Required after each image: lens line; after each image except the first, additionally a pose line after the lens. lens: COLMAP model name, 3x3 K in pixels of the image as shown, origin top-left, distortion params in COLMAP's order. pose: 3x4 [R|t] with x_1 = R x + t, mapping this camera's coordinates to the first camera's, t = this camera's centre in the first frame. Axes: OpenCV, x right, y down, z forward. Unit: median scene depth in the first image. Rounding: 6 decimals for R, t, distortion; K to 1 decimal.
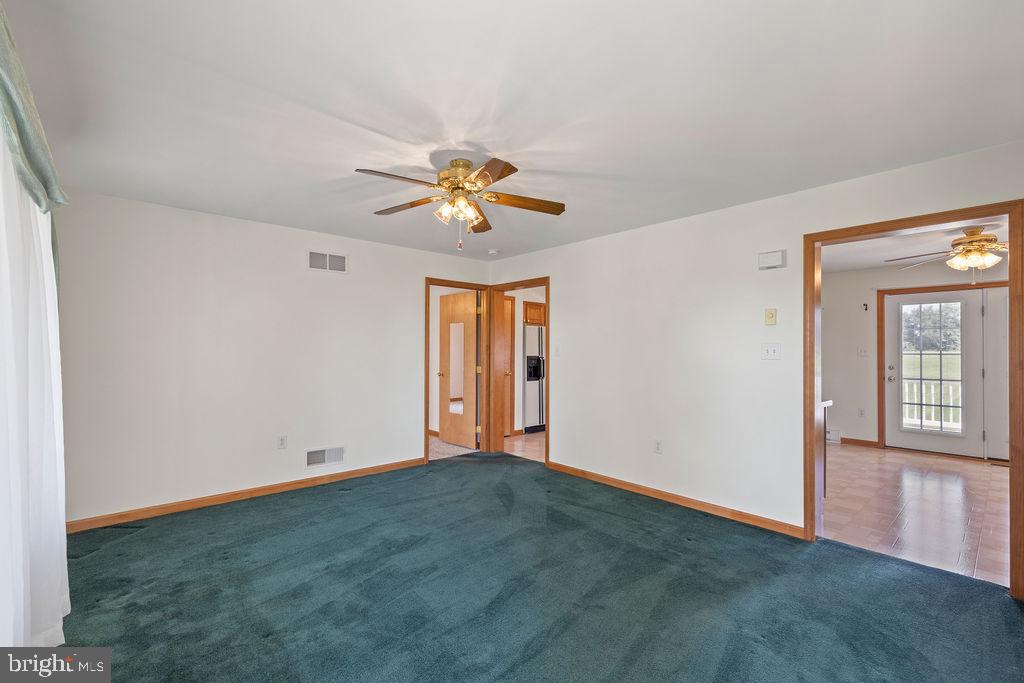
lens RADIAL K [[446.6, 0, 512.0], [0, 446.6, 341.5], [0, 0, 1]] dist [-0.046430, 0.000086]
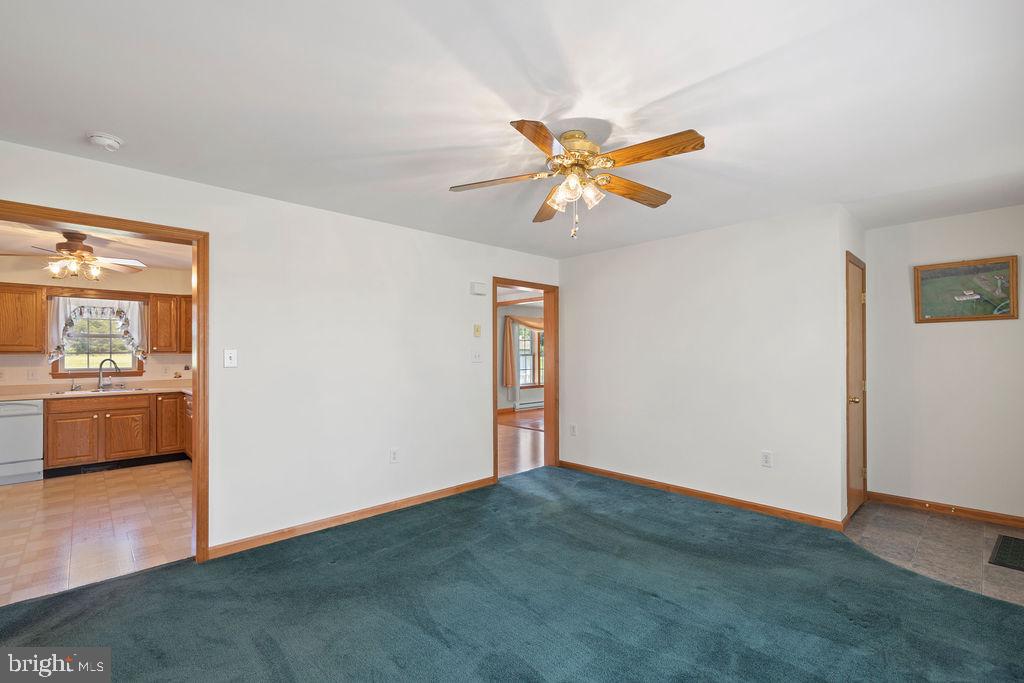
lens RADIAL K [[445.3, 0, 520.6], [0, 445.3, 348.3], [0, 0, 1]] dist [0.002145, 0.000140]
pose [[-0.042461, 0.009370, 0.999054, -0.526061], [-0.013157, 0.999864, -0.009937, 0.006702], [-0.999011, -0.013566, -0.042332, 0.620401]]
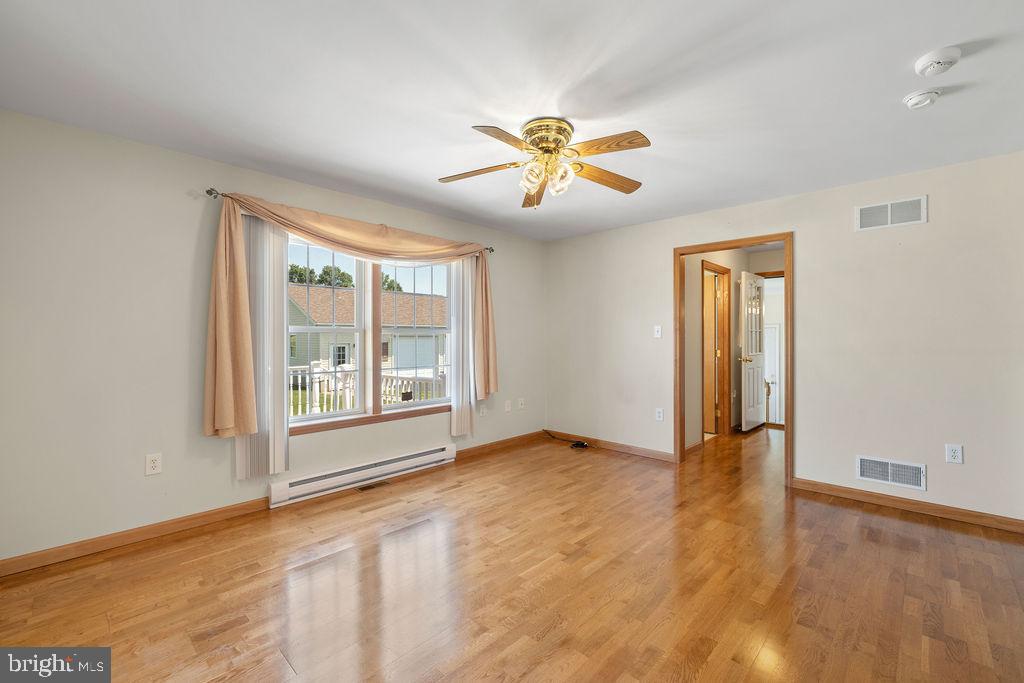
lens RADIAL K [[434.5, 0, 510.3], [0, 434.5, 333.6], [0, 0, 1]] dist [0.001077, 0.000061]
pose [[-0.071344, 0.000879, 0.997451, 0.957455], [-0.016075, 0.999869, -0.002031, 0.020943], [-0.997322, -0.016178, -0.071321, 0.240632]]
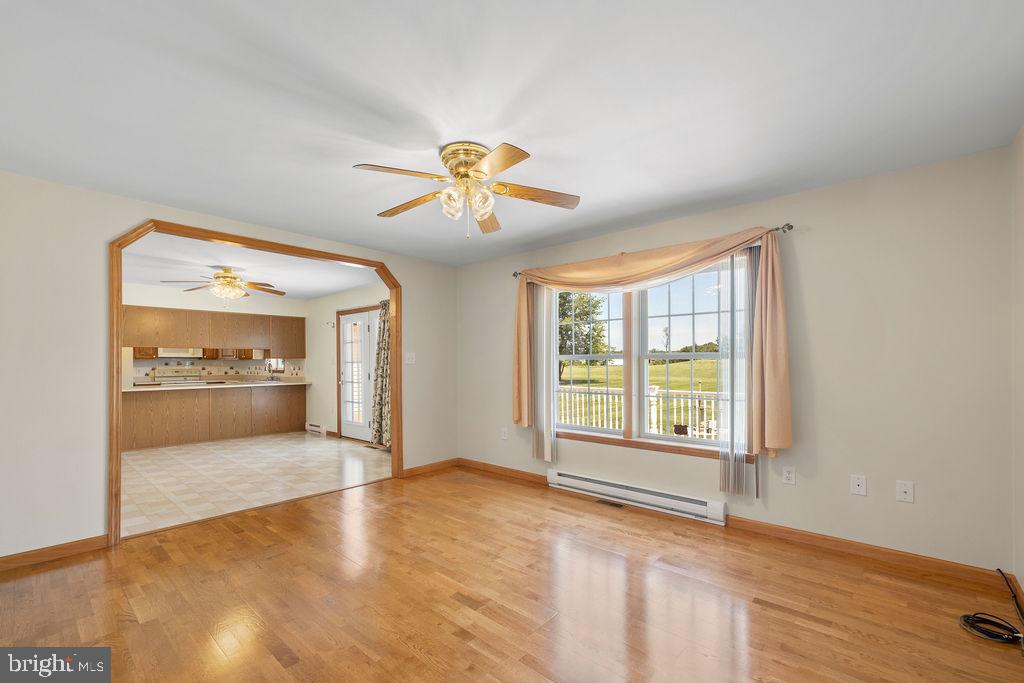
lens RADIAL K [[440.7, 0, 532.8], [0, 440.7, 362.9], [0, 0, 1]] dist [-0.001201, -0.000076]
pose [[0.990507, -0.009798, 0.137113, 1.480113], [0.007194, 0.999784, 0.019475, 0.010967], [-0.137274, -0.018304, 0.990364, -0.366604]]
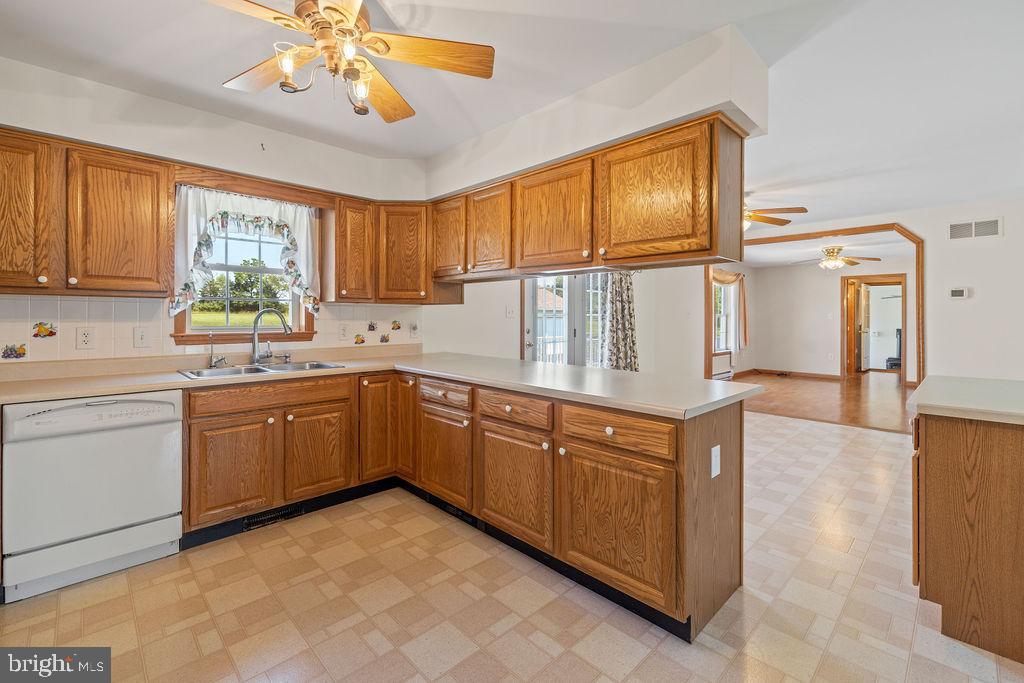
lens RADIAL K [[442.8, 0, 536.2], [0, 442.8, 313.4], [0, 0, 1]] dist [0.001292, 0.000140]
pose [[-0.068735, 0.004051, 0.997627, 0.007411], [-0.022921, 0.999721, -0.005638, 0.036578], [-0.997372, -0.023254, -0.068623, 1.288561]]
